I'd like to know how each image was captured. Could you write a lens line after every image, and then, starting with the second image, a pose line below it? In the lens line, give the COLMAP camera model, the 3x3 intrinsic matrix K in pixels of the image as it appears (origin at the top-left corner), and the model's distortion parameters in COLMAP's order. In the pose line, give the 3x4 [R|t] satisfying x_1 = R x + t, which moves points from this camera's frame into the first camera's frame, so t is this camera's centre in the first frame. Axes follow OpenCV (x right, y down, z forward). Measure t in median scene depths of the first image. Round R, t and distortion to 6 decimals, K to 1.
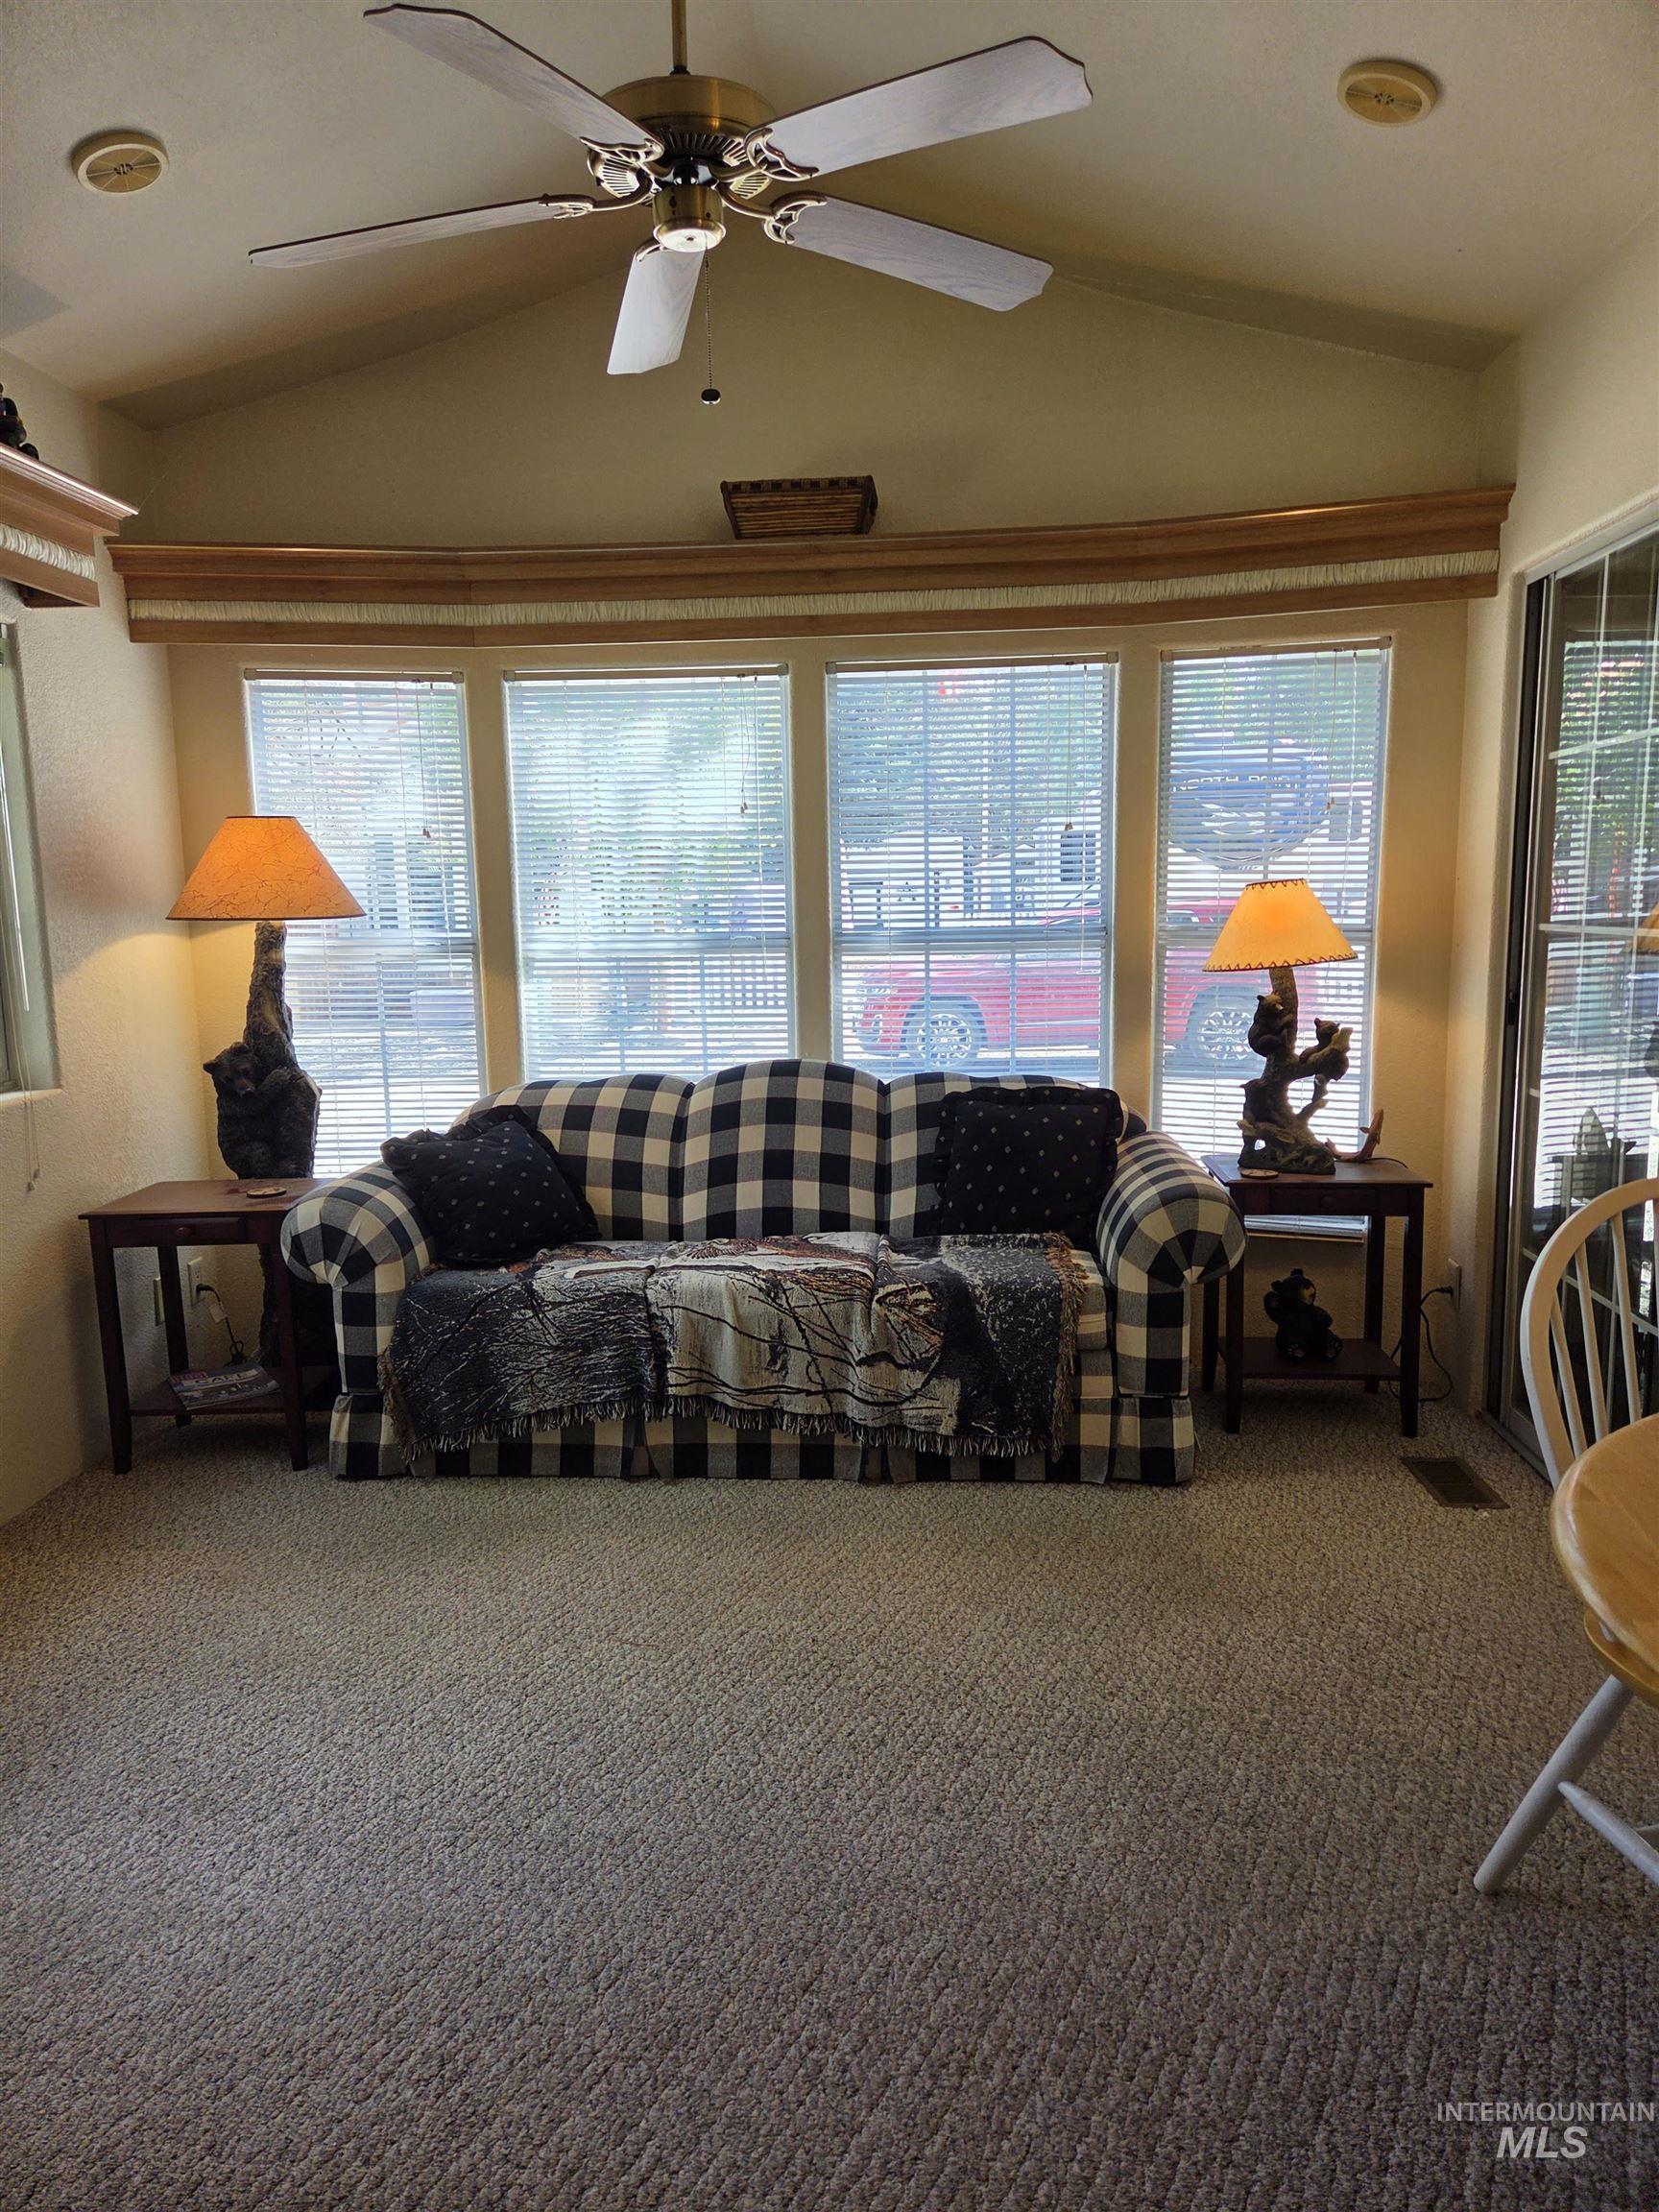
lens RADIAL K [[1472.2, 0, 837.5], [0, 1472.2, 1100.5], [0, 0, 1]] dist [0.063062, -0.051670]
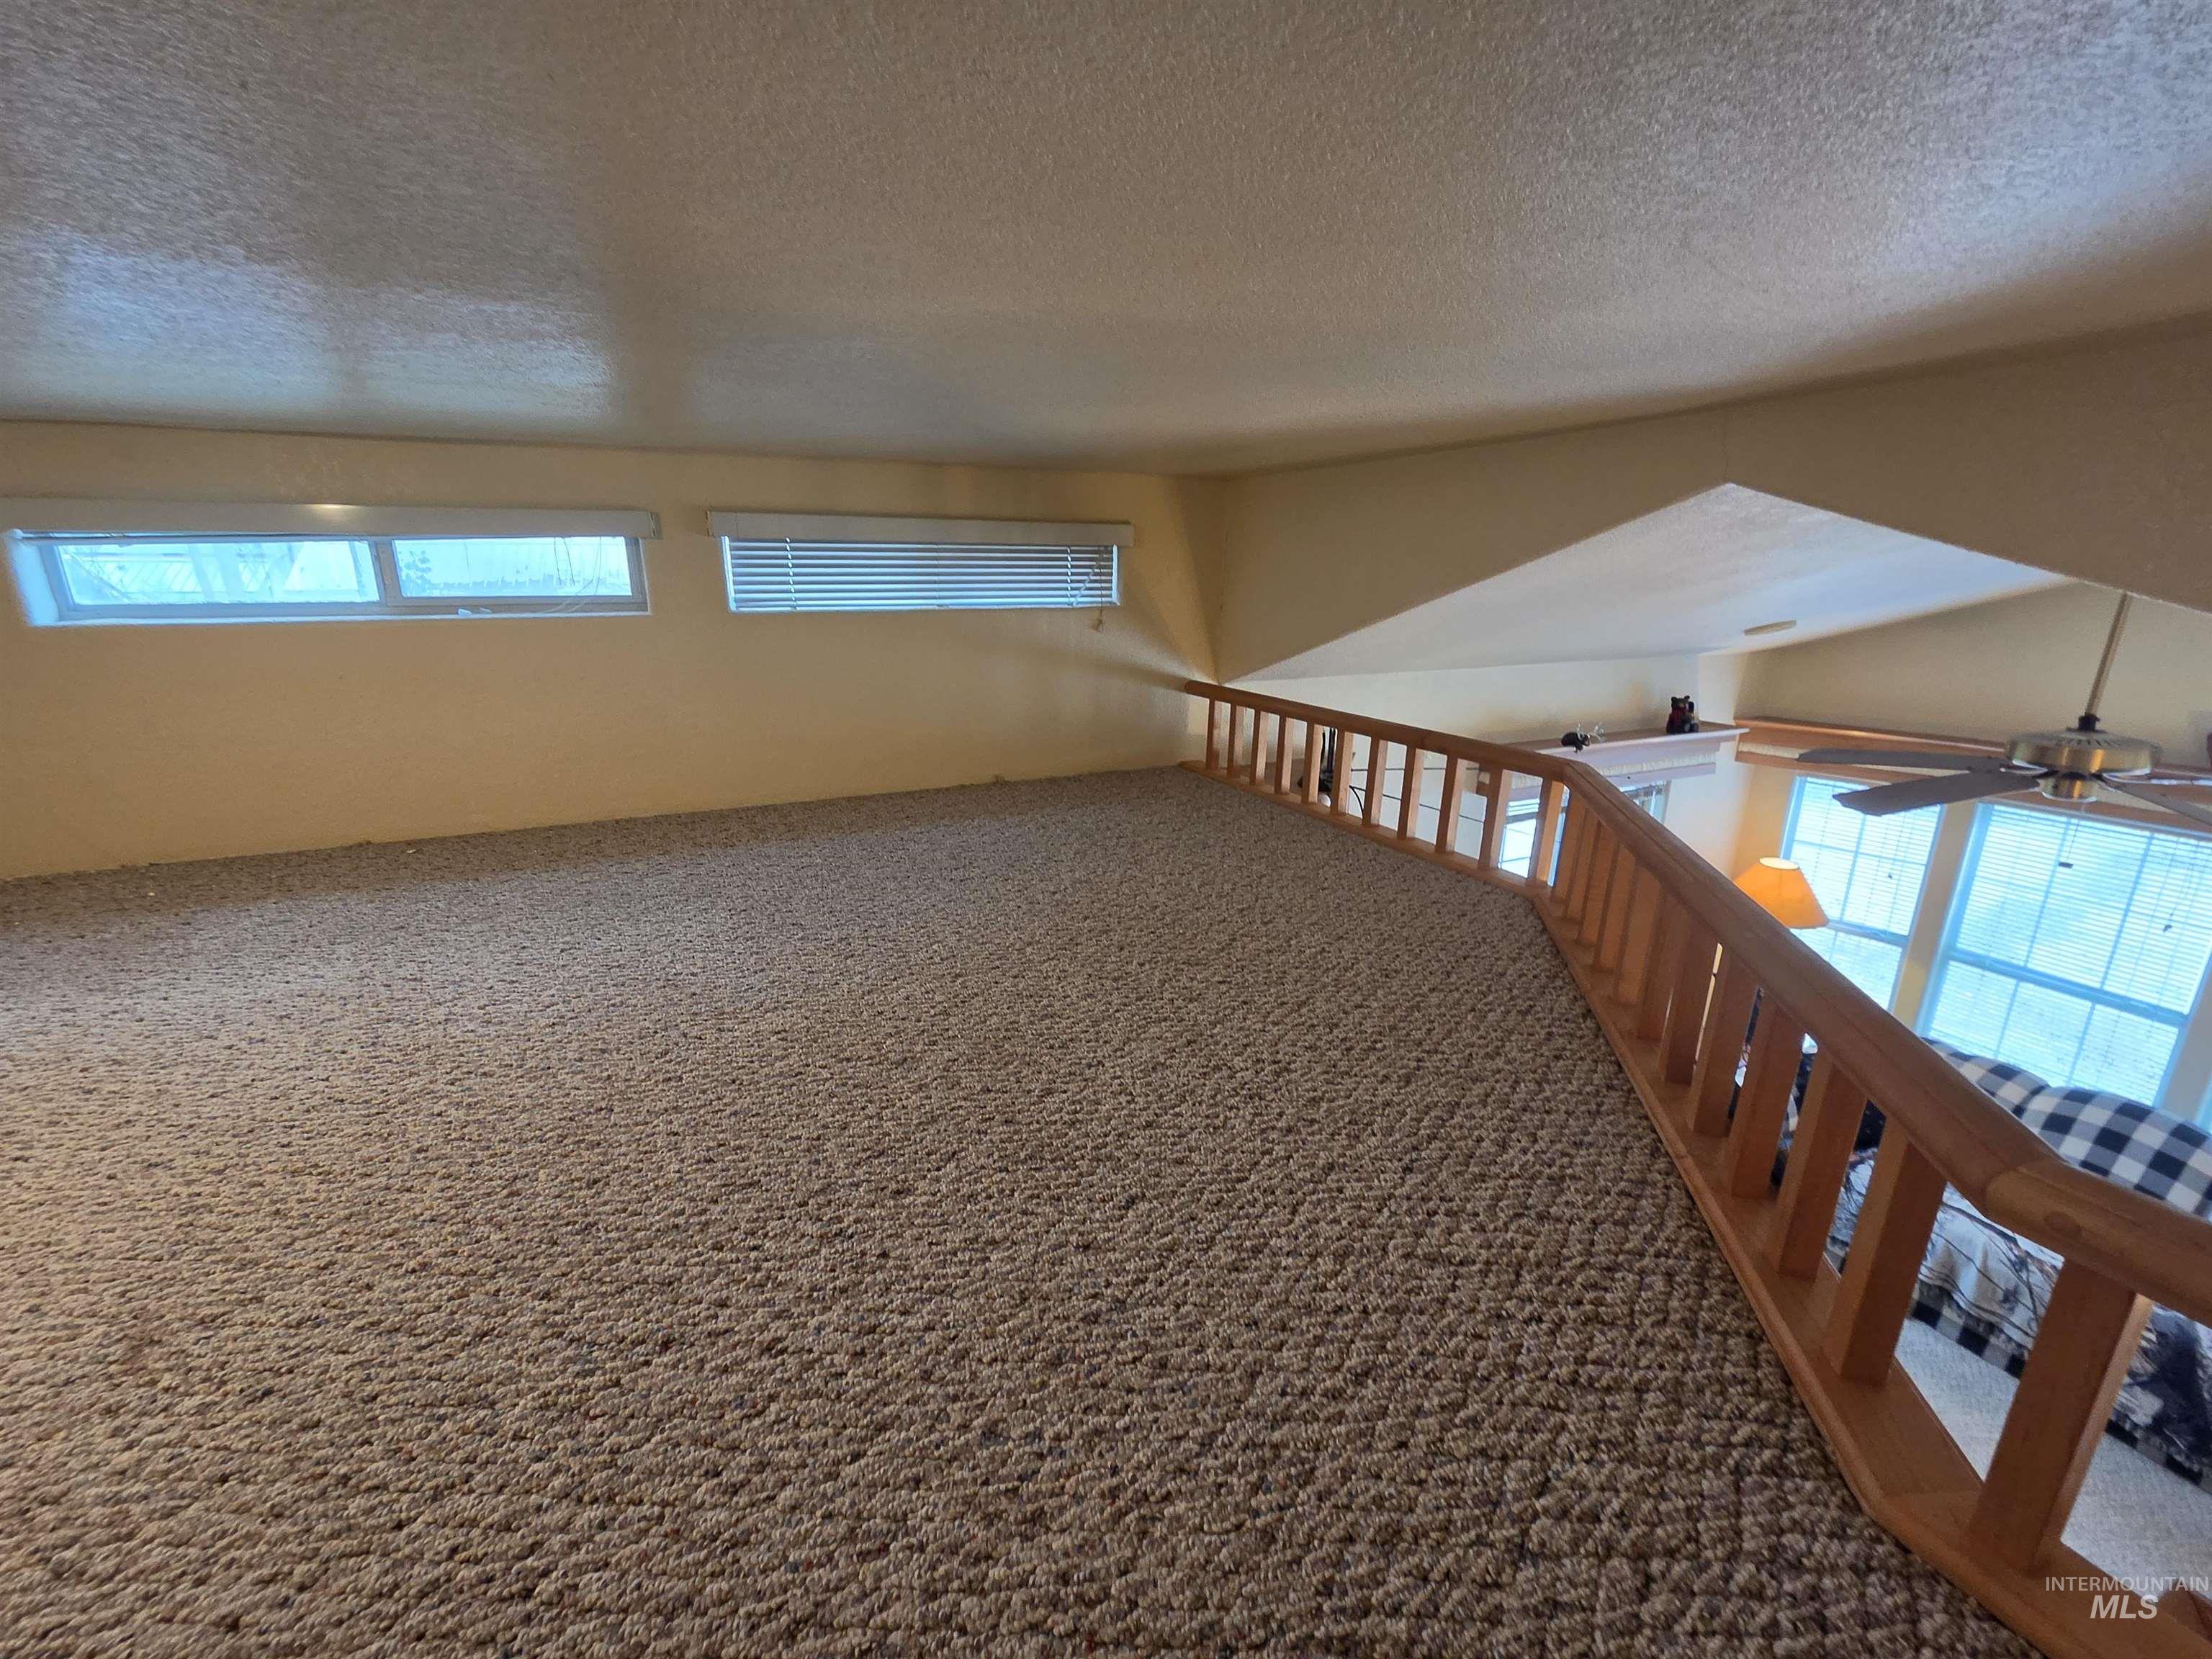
lens RADIAL K [[902.4, 0, 1090.7], [0, 902.4, 832.0], [0, 0, 1]] dist [0.000511, 0.000150]
pose [[0.475704, 0.258417, -0.840789, 0.176648], [-0.134039, 0.966004, 0.221065, -0.400174], [0.869333, 0.007537, 0.494170, -0.384777]]
